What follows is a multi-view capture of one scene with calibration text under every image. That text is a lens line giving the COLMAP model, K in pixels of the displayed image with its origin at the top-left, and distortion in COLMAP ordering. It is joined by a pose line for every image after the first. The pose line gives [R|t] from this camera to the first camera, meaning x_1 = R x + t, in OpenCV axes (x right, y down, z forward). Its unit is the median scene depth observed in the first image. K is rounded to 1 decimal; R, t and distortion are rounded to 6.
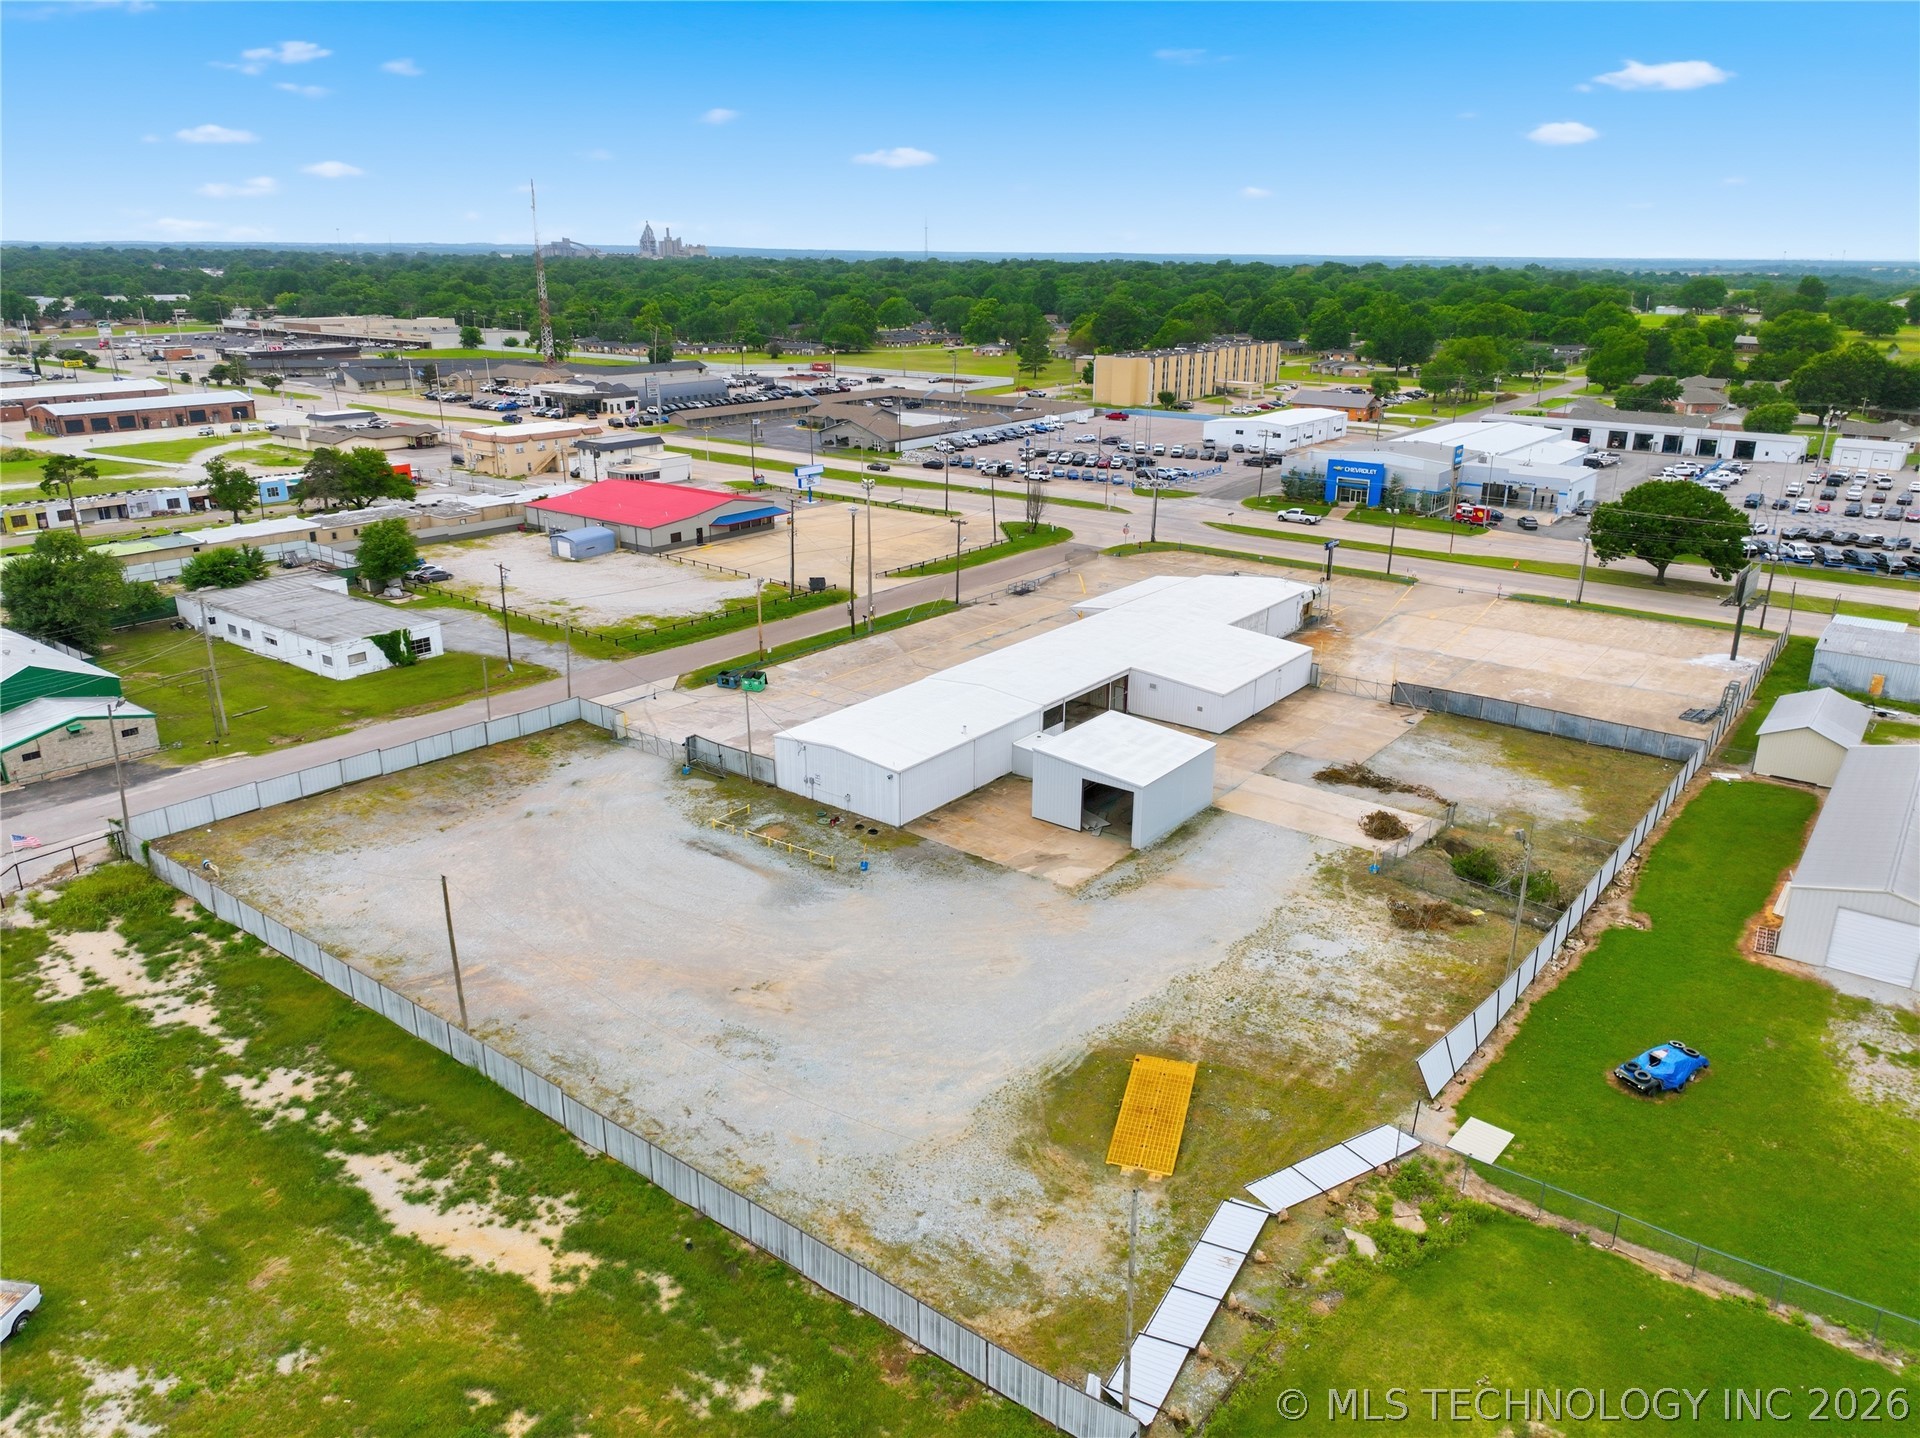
lens RADIAL K [[1352.2, 0, 968.3], [0, 1352.2, 716.1], [0, 0, 1]] dist [0.005786, -0.007360]
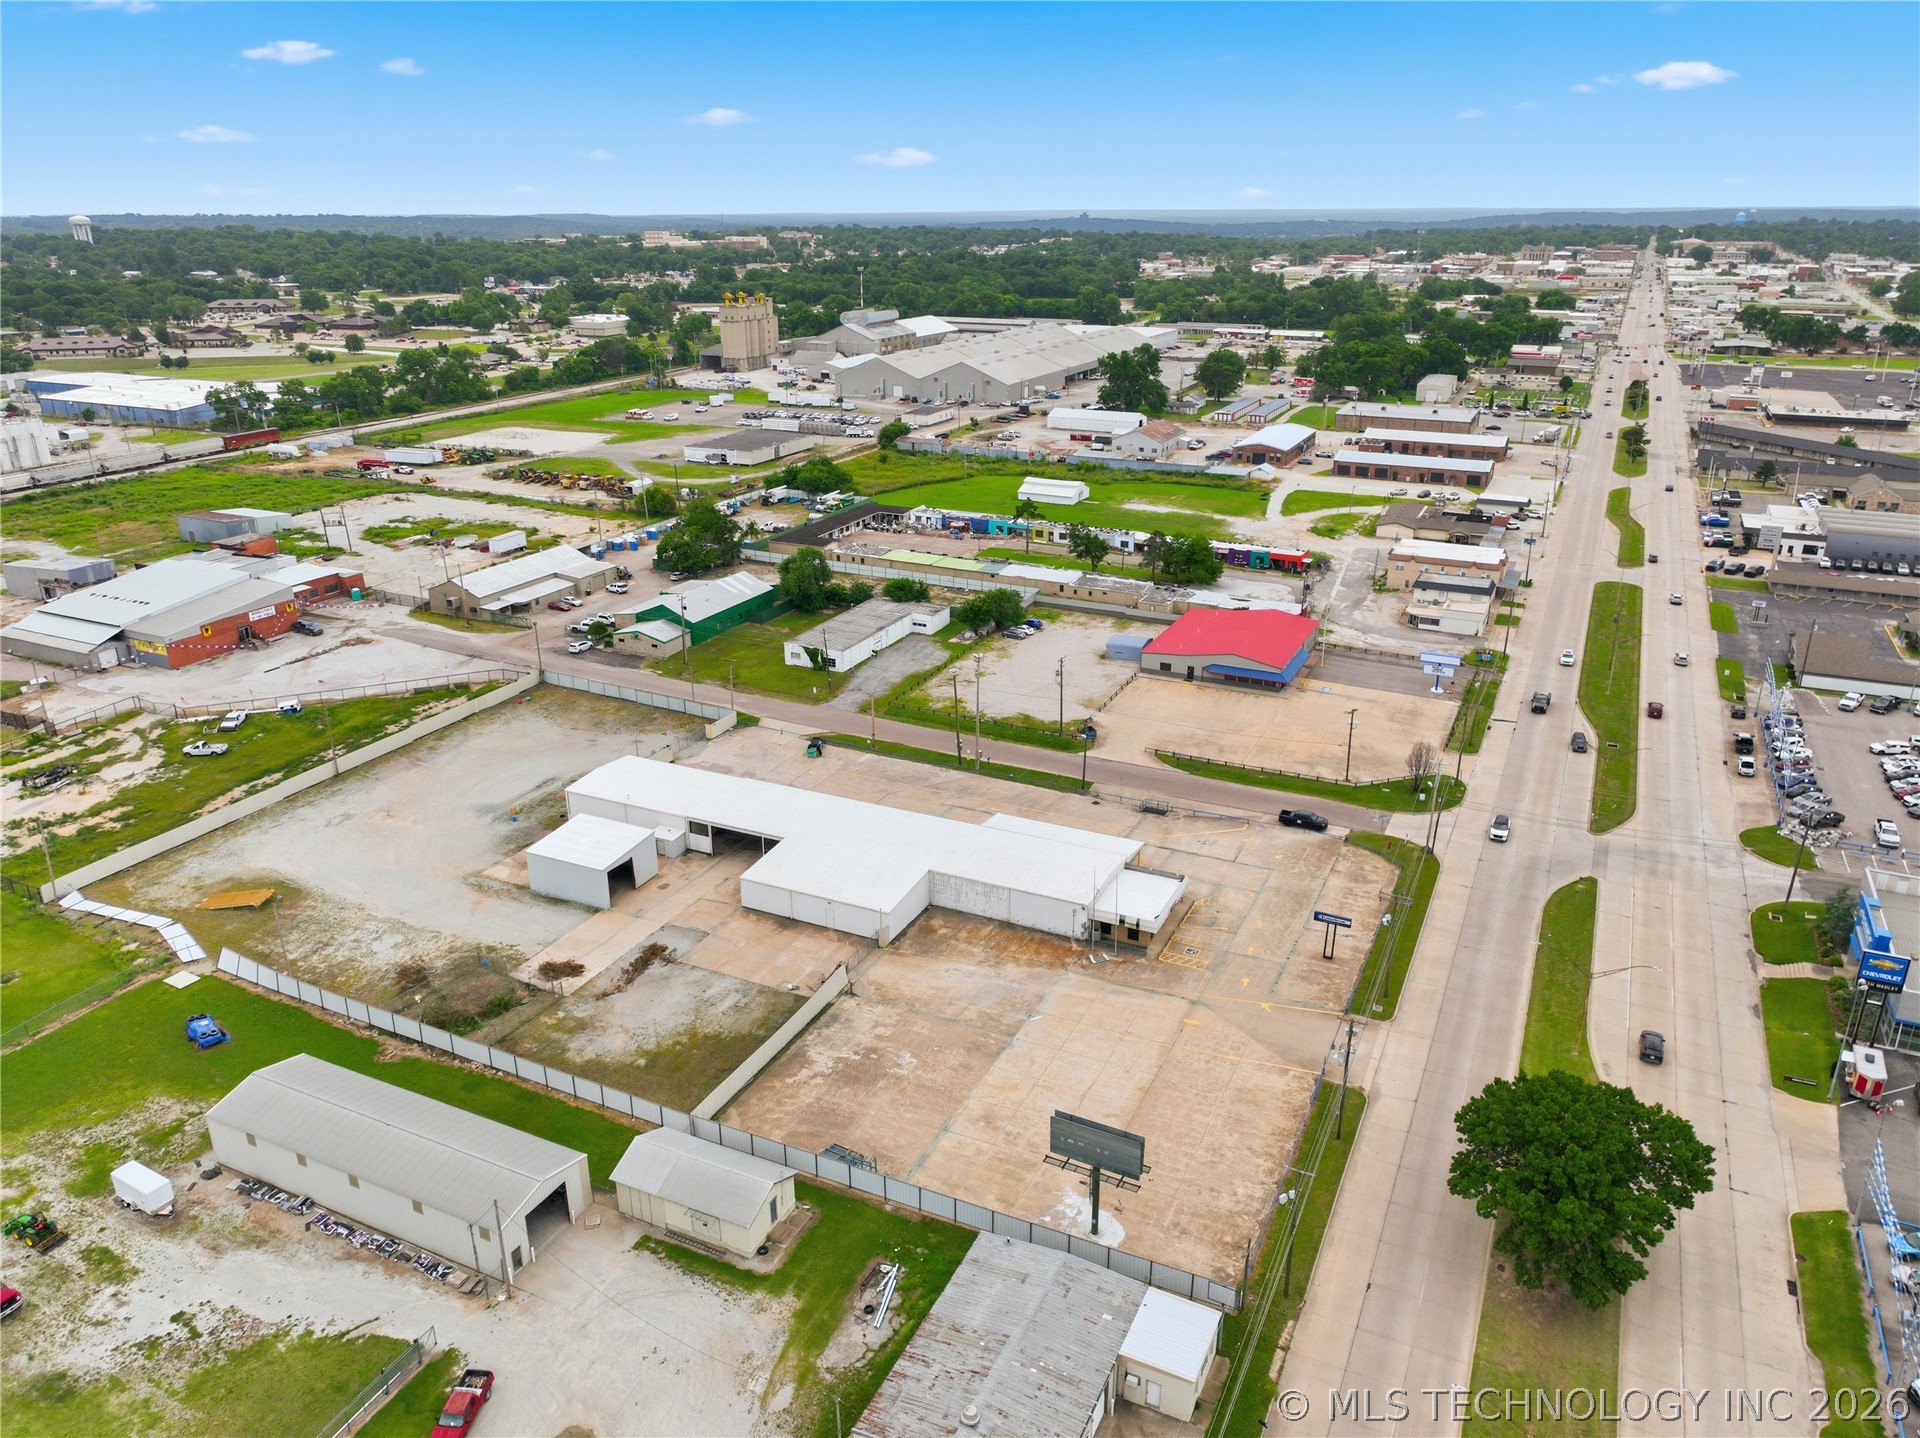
lens RADIAL K [[1352.2, 0, 968.3], [0, 1352.2, 716.1], [0, 0, 1]] dist [0.005786, -0.007360]
pose [[0.208008, 0.341368, -0.916625, 1.400869], [-0.316569, 0.910179, 0.267129, -0.583780], [0.925482, 0.234610, 0.297391, 0.814024]]
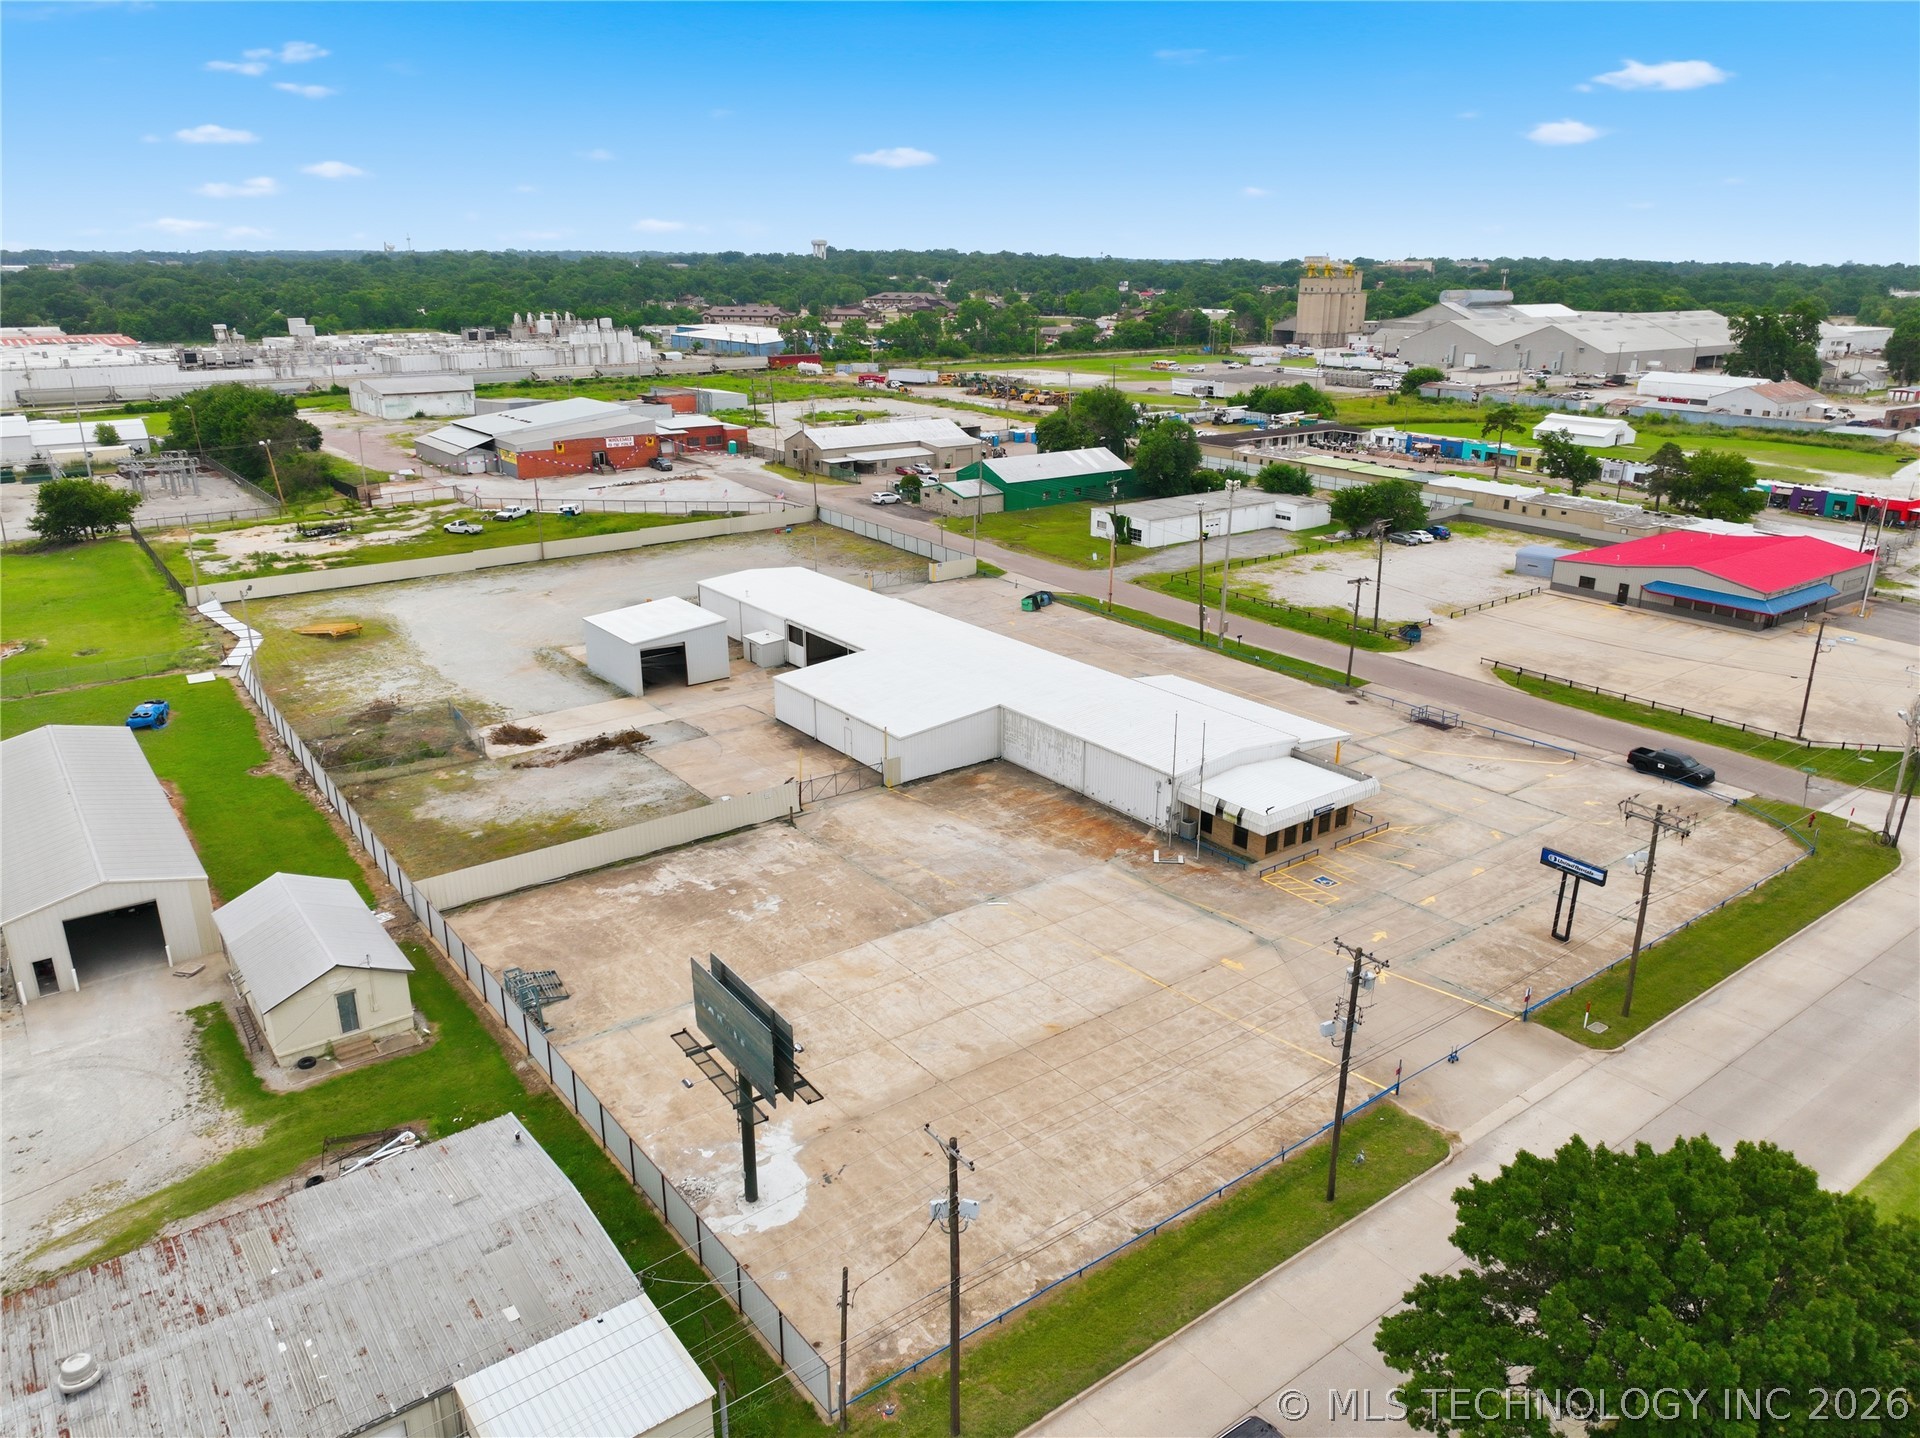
lens RADIAL K [[1352.2, 0, 968.3], [0, 1352.2, 716.1], [0, 0, 1]] dist [0.005786, -0.007360]
pose [[-0.265446, 0.304115, -0.914906, 1.080974], [-0.319124, 0.867743, 0.381027, -0.418272], [0.909779, 0.393110, -0.133289, 1.313767]]
